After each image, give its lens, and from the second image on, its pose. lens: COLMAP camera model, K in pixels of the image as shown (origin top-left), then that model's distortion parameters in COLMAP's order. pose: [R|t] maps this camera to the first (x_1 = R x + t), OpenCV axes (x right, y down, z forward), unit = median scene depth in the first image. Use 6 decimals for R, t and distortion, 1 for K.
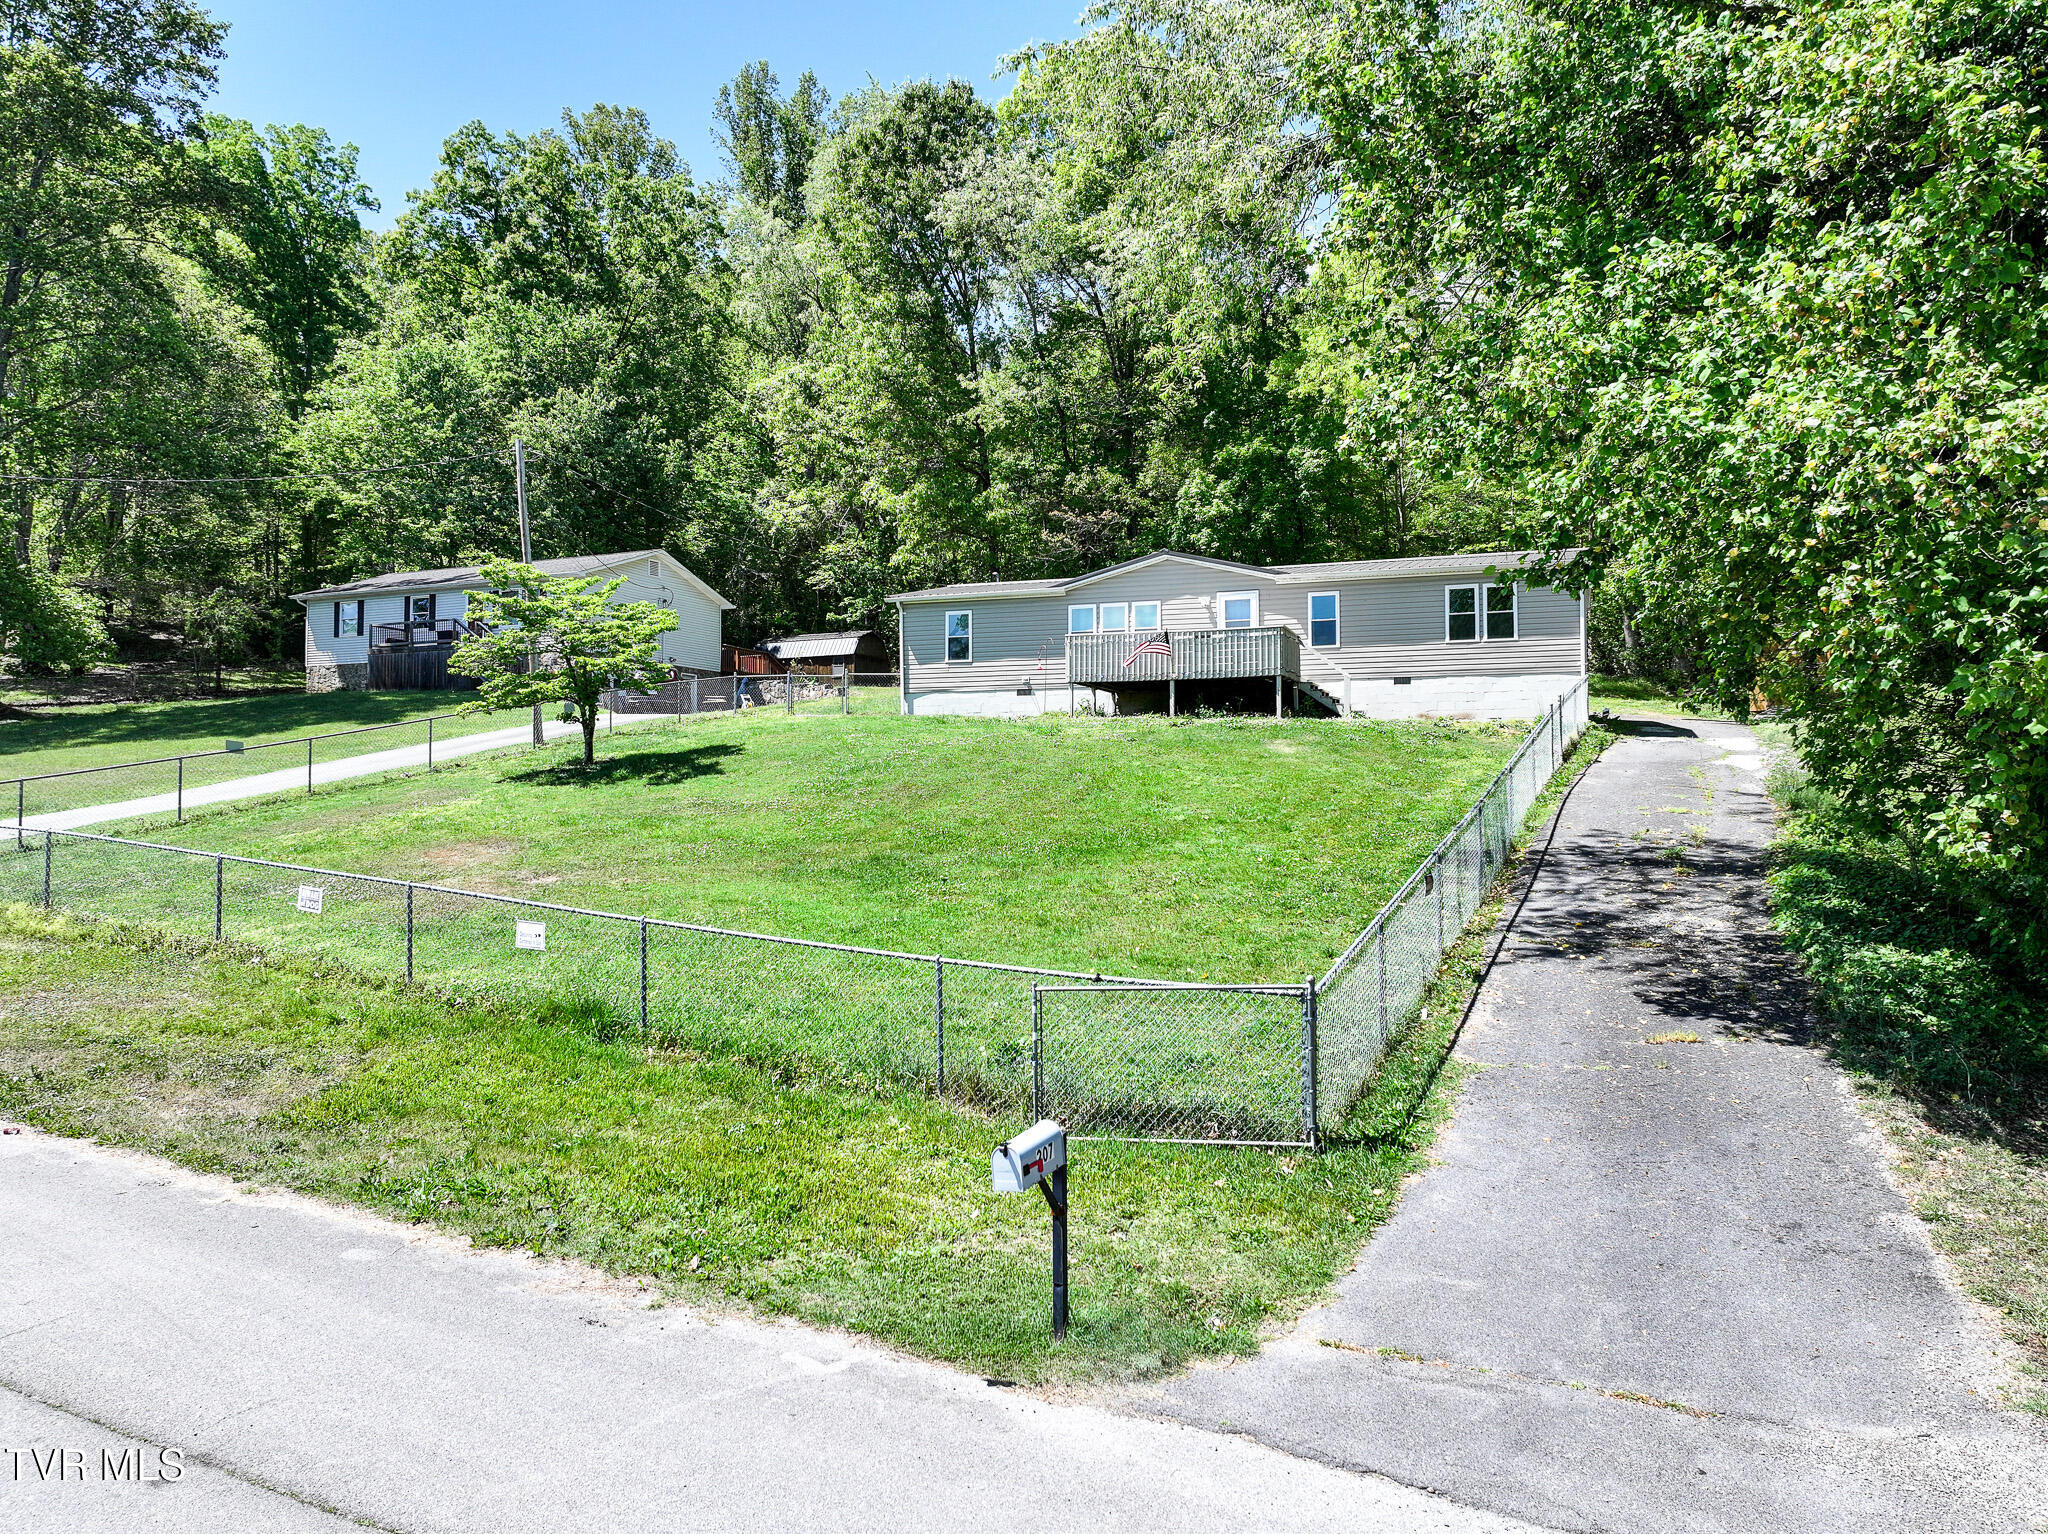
lens RADIAL K [[1451.8, 0, 1010.8], [0, 1451.8, 787.8], [0, 0, 1]] dist [0.008540, 0.001457]
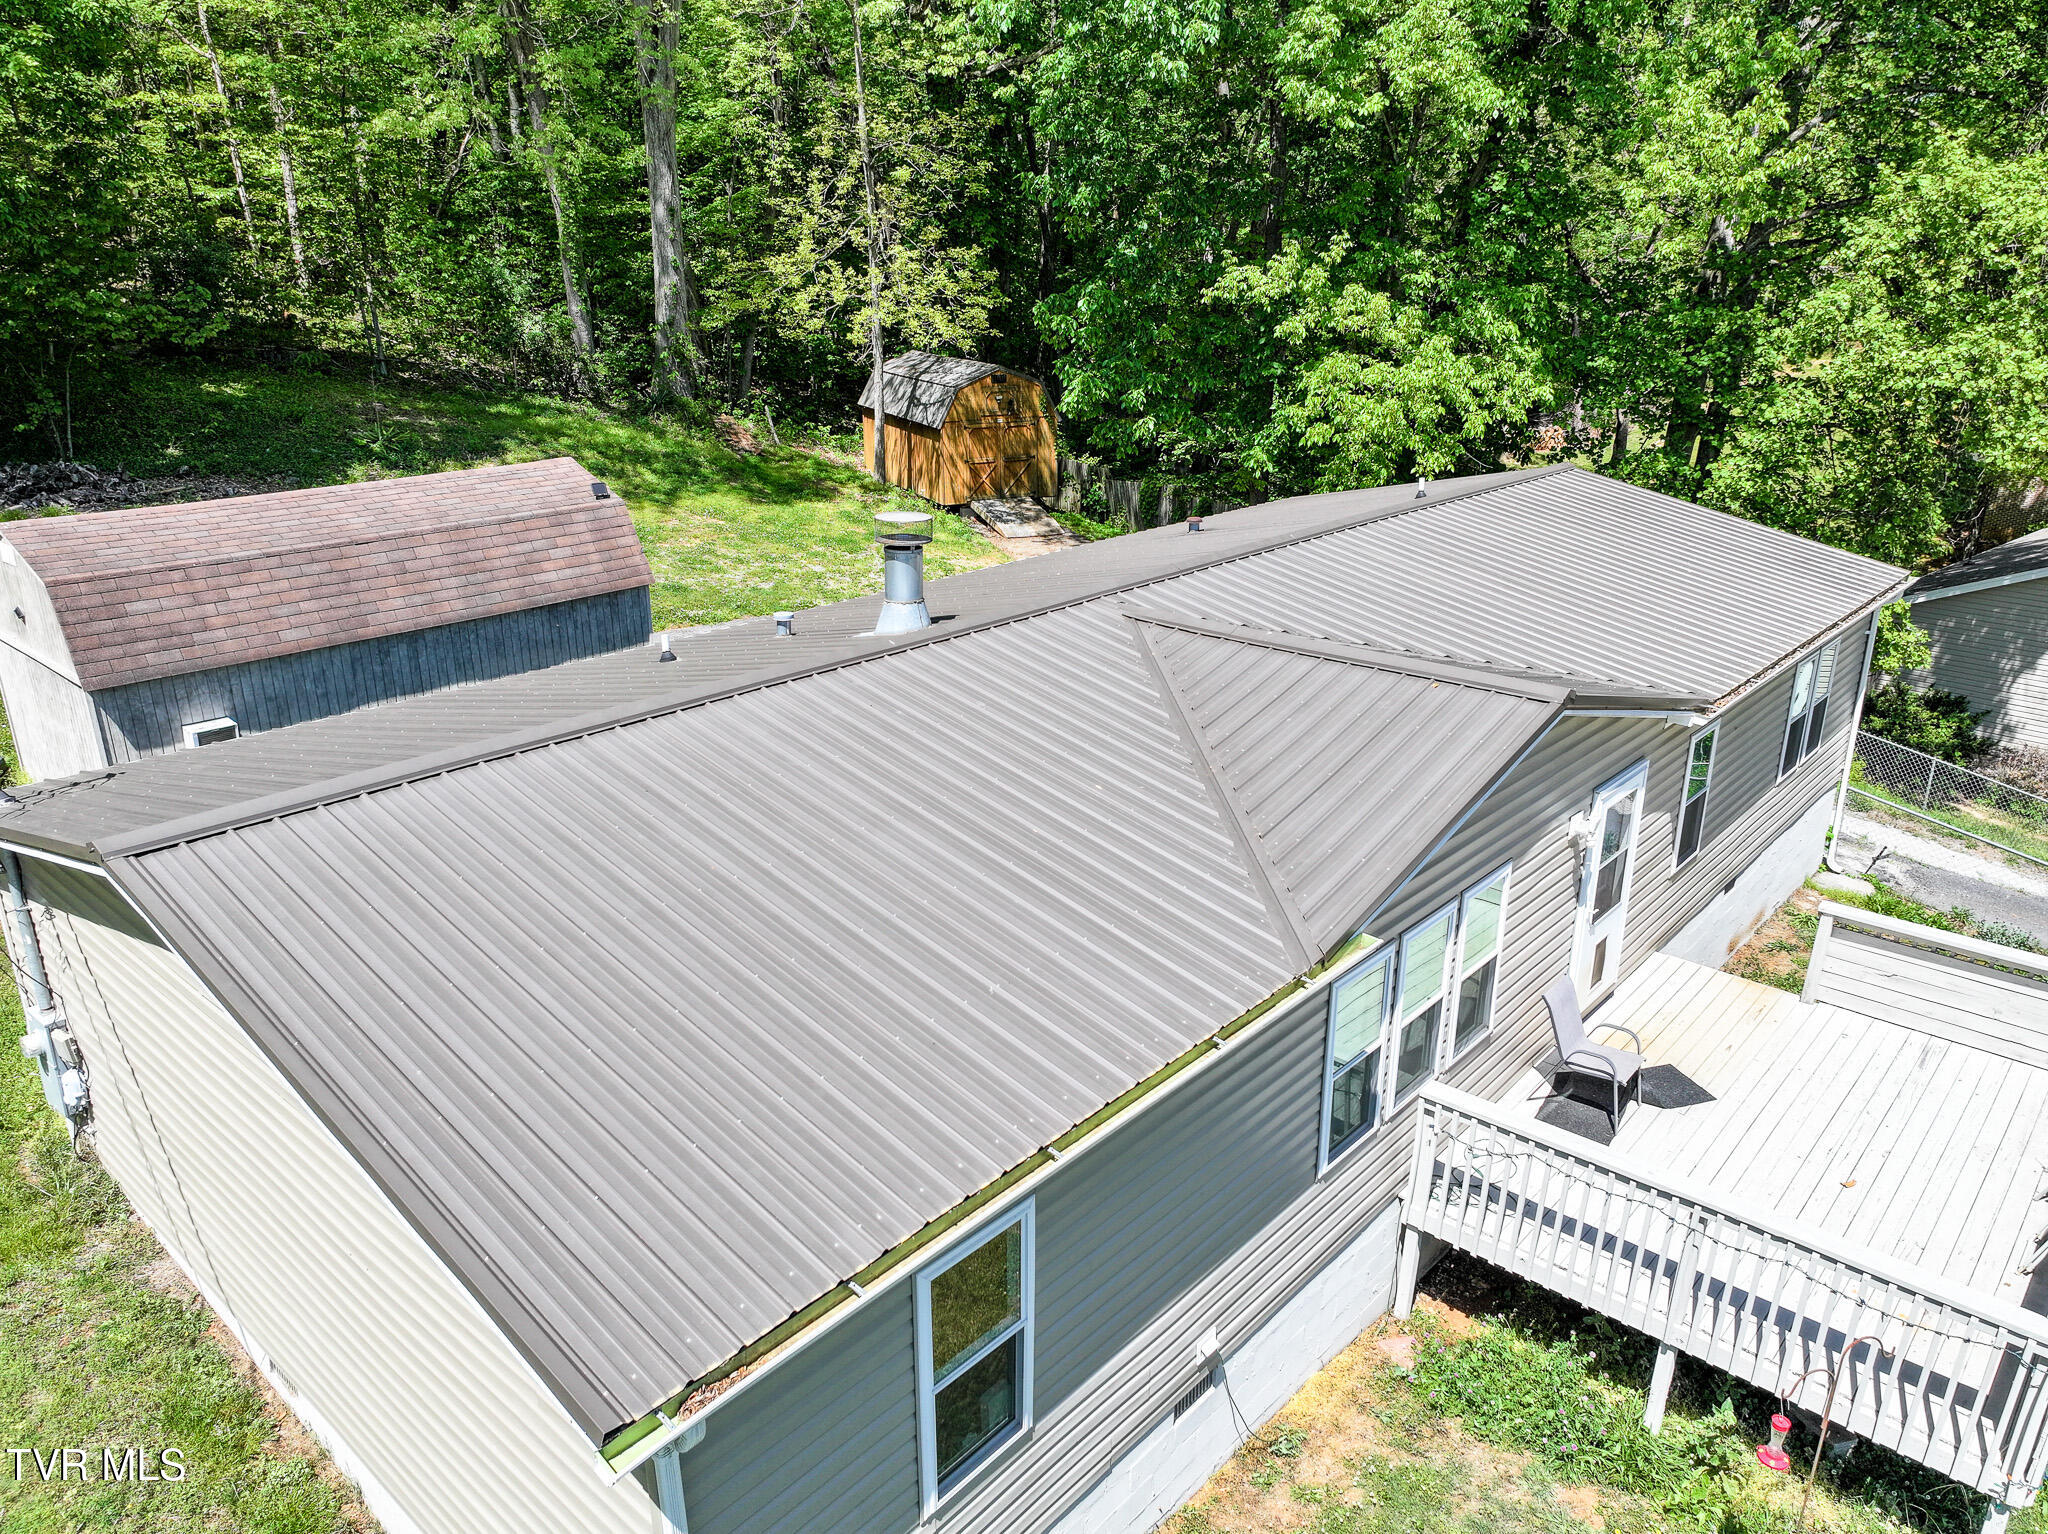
lens RADIAL K [[1451.8, 0, 1019.0], [0, 1451.8, 776.1], [0, 0, 1]] dist [0.008540, 0.001457]
pose [[0.364365, -0.317418, 0.875491, -0.104025], [-0.009644, 0.938781, 0.344378, -0.144888], [-0.931206, -0.133923, 0.338998, 0.599904]]
